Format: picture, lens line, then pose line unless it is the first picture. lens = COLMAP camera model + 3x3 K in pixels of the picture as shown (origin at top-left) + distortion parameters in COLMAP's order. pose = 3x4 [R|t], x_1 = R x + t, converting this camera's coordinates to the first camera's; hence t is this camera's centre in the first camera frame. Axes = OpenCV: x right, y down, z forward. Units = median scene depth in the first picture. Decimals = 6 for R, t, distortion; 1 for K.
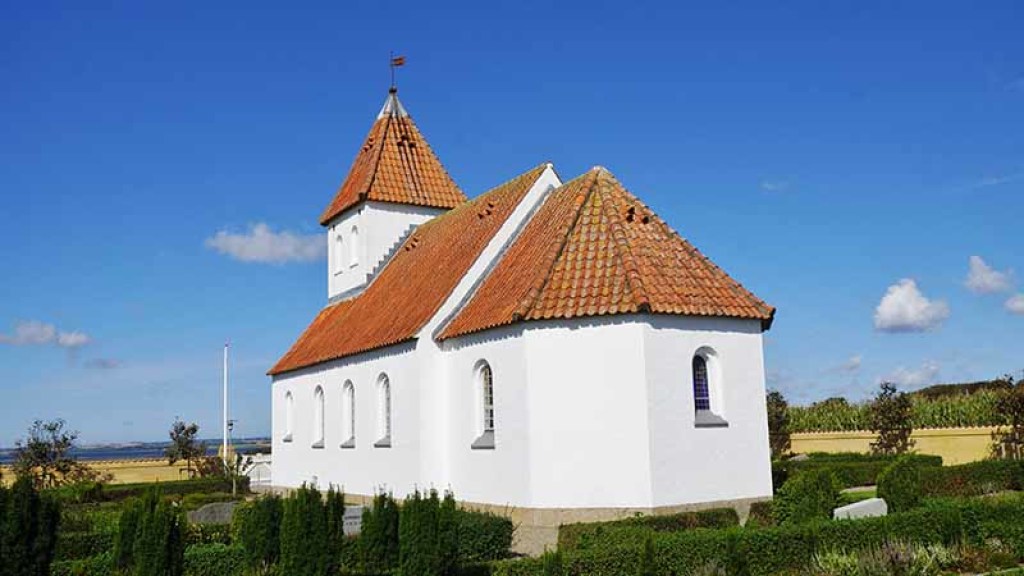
lens RADIAL K [[938.9, 0, 512.0], [0, 938.9, 288.0], [0, 0, 1]] dist [0.080804, 0.000476]
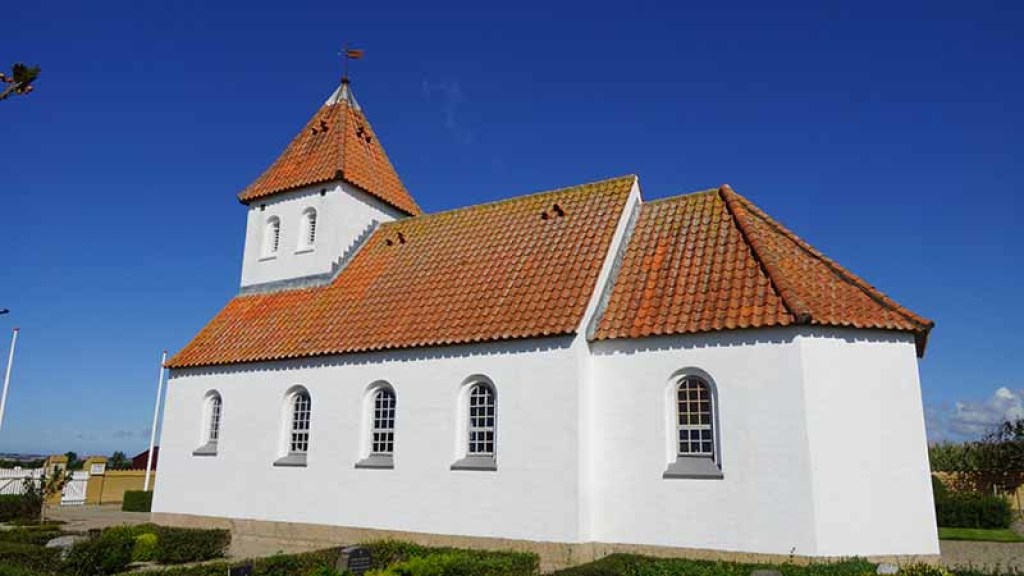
lens RADIAL K [[688.7, 0, 512.0], [0, 688.7, 288.0], [0, 0, 1]] dist [0.001393, -0.001218]
pose [[0.852690, 0.169811, 0.494049, -0.315410], [-0.119224, 0.983994, -0.132442, 0.070348], [-0.508632, 0.054030, 0.859287, 0.370175]]
